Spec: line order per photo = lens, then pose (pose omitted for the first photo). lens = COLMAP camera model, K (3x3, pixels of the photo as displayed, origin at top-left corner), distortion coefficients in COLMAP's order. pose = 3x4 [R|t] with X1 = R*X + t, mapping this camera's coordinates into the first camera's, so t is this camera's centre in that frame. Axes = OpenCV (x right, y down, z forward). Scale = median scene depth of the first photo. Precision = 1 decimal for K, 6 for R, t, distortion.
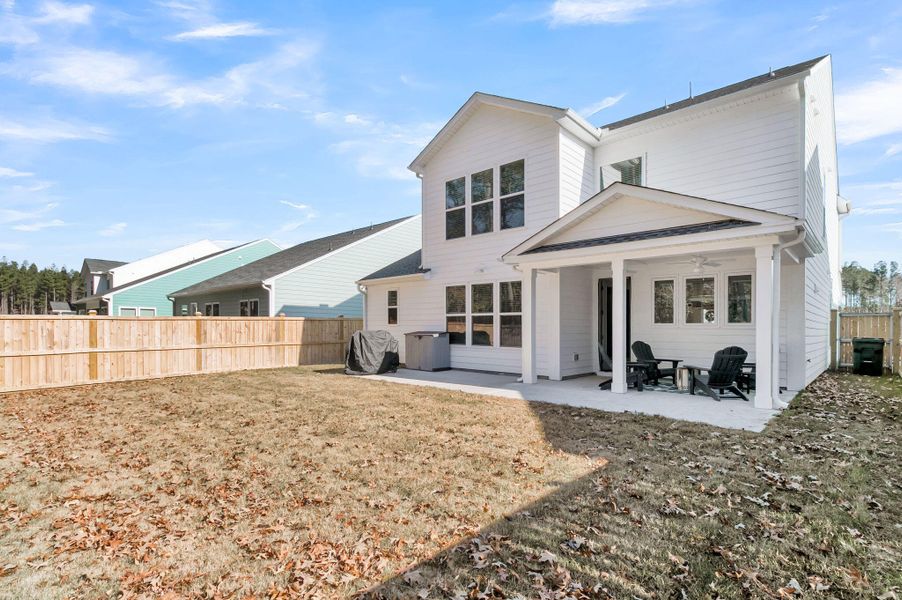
lens RADIAL K [[425.0, 0, 446.3], [0, 425.0, 329.1], [0, 0, 1]] dist [0.001284, 0.000442]
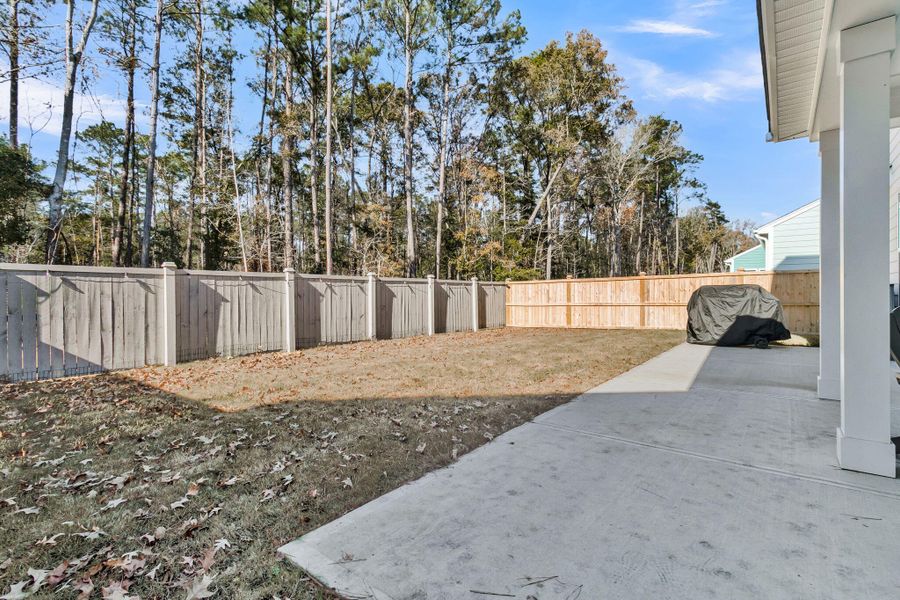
lens RADIAL K [[424.1, 0, 451.0], [0, 424.1, 295.0], [0, 0, 1]] dist [0.001284, 0.000442]
pose [[0.073582, -0.001502, -0.997288, 0.500180], [0.002495, 0.999996, -0.001322, 0.019928], [0.997286, -0.002390, 0.073586, 0.479292]]
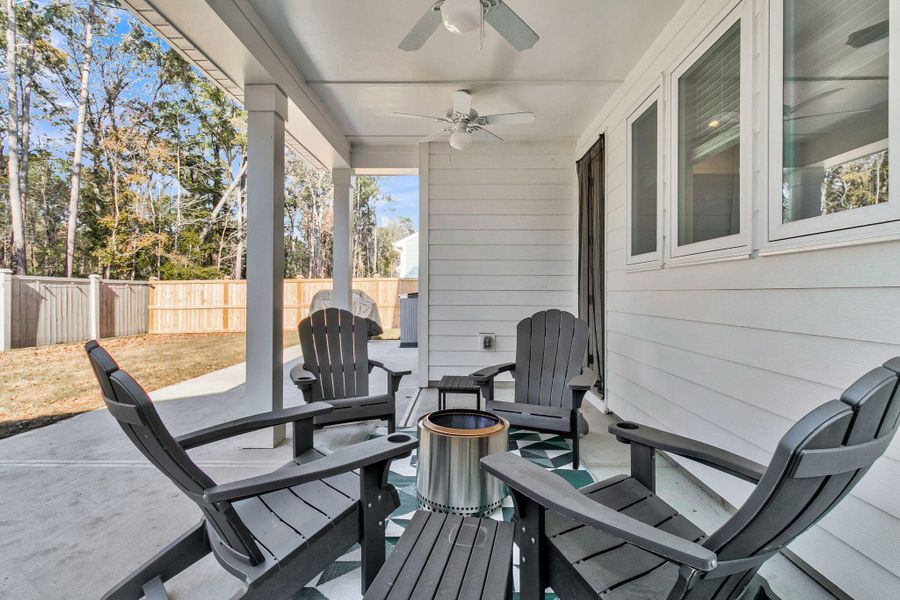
lens RADIAL K [[424.1, 0, 448.8], [0, 424.1, 296.2], [0, 0, 1]] dist [0.001284, 0.000442]
pose [[0.663214, 0.001740, -0.748428, 0.570256], [-0.003049, 0.999995, -0.000378, 0.015849], [0.748423, 0.002533, 0.663216, 0.606237]]
